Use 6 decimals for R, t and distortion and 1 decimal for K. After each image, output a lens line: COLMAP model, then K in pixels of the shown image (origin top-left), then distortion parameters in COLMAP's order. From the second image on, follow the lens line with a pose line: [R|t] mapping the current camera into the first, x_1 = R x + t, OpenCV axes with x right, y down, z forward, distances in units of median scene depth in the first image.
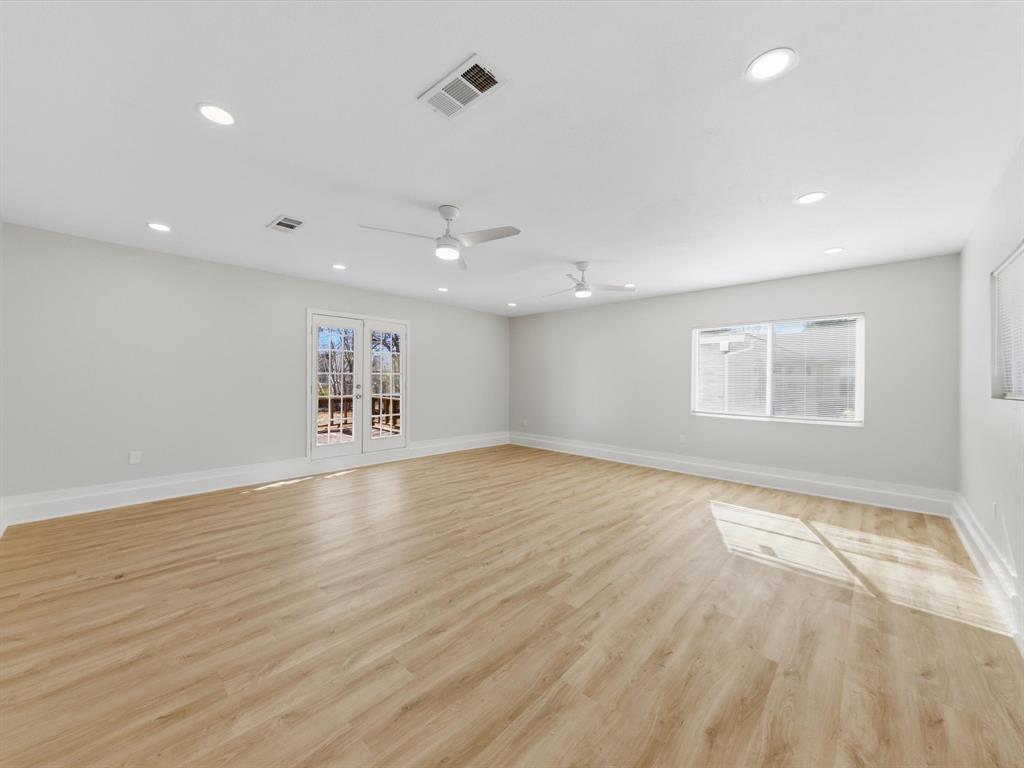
lens RADIAL K [[402.3, 0, 510.7], [0, 402.3, 381.9], [0, 0, 1]] dist [0.002589, -0.000126]
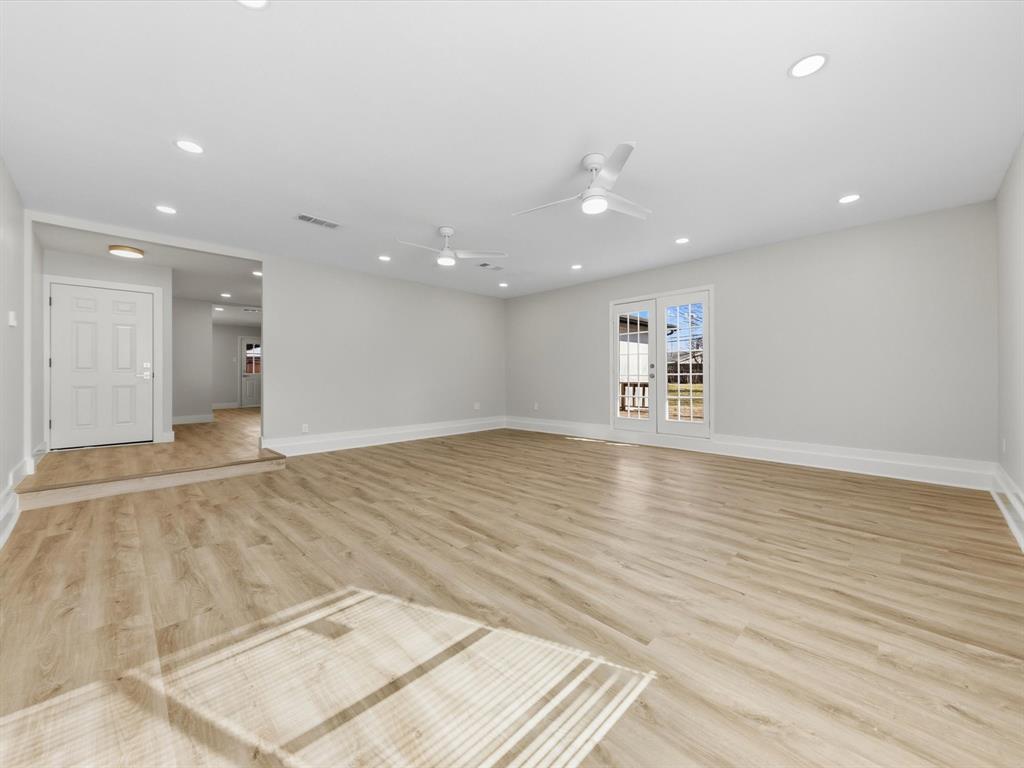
lens RADIAL K [[402.3, 0, 510.9], [0, 402.3, 377.2], [0, 0, 1]] dist [0.002589, -0.000126]
pose [[-0.052661, -0.001864, -0.998611, 1.282413], [-0.004771, 0.999987, -0.001615, 0.083954], [0.998601, 0.004679, -0.052669, 1.397485]]
